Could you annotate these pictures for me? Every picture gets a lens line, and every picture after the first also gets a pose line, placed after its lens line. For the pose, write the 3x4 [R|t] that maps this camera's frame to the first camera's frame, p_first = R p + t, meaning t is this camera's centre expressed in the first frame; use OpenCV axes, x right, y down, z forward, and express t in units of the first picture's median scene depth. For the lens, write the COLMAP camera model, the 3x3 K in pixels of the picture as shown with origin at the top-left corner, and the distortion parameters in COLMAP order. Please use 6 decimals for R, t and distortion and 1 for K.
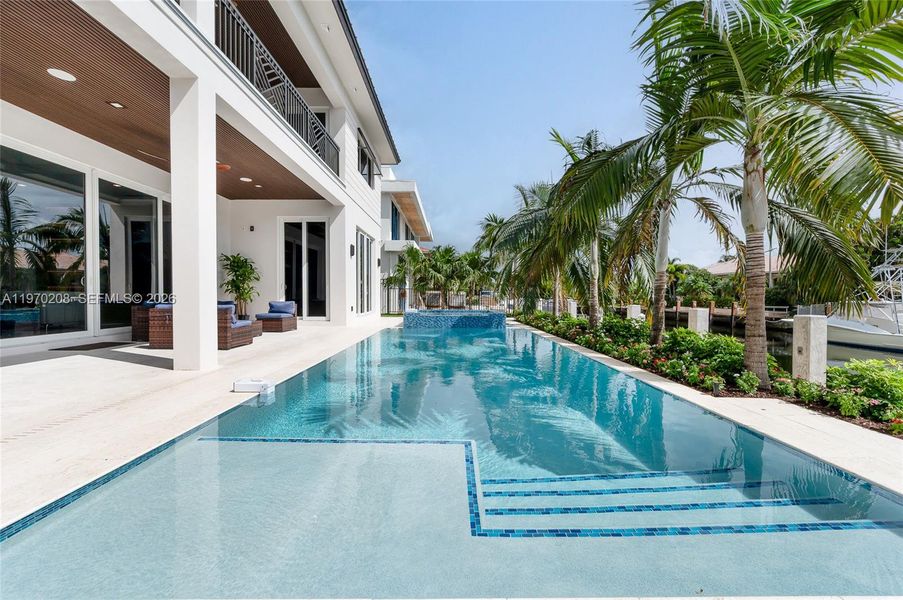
lens RADIAL K [[359.7, 0, 449.3], [0, 359.7, 299.7], [0, 0, 1]] dist [0.003245, 0.000575]
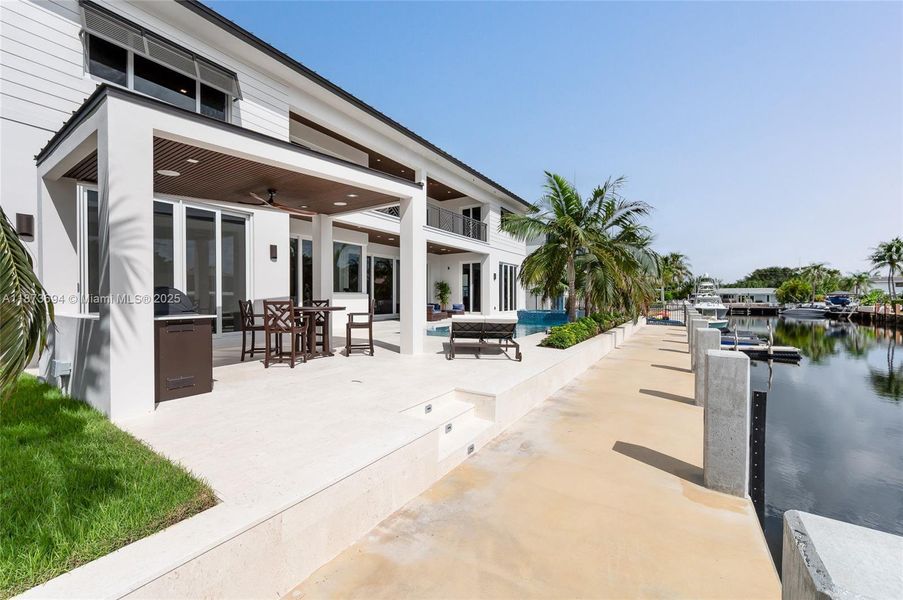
lens RADIAL K [[359.7, 0, 449.2], [0, 359.7, 301.7], [0, 0, 1]] dist [0.003245, 0.000575]
pose [[0.836207, 0.000397, -0.548414, 0.596305], [-0.002306, 0.999993, -0.002793, -0.002801], [0.548410, 0.003600, 0.836202, -0.730102]]
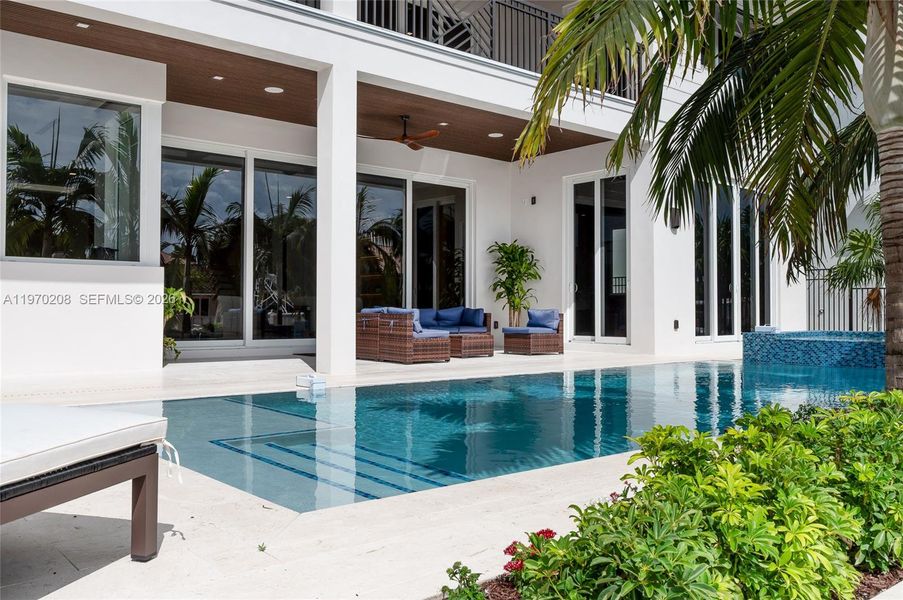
lens RADIAL K [[785.8, 0, 451.0], [0, 785.8, 295.3], [0, 0, 1]] dist [-0.016621, -0.004216]
pose [[0.647312, -0.018837, -0.761993, 0.460490], [-0.009369, 0.999422, -0.032665, 0.024764], [0.762168, 0.028284, 0.646761, -0.035589]]
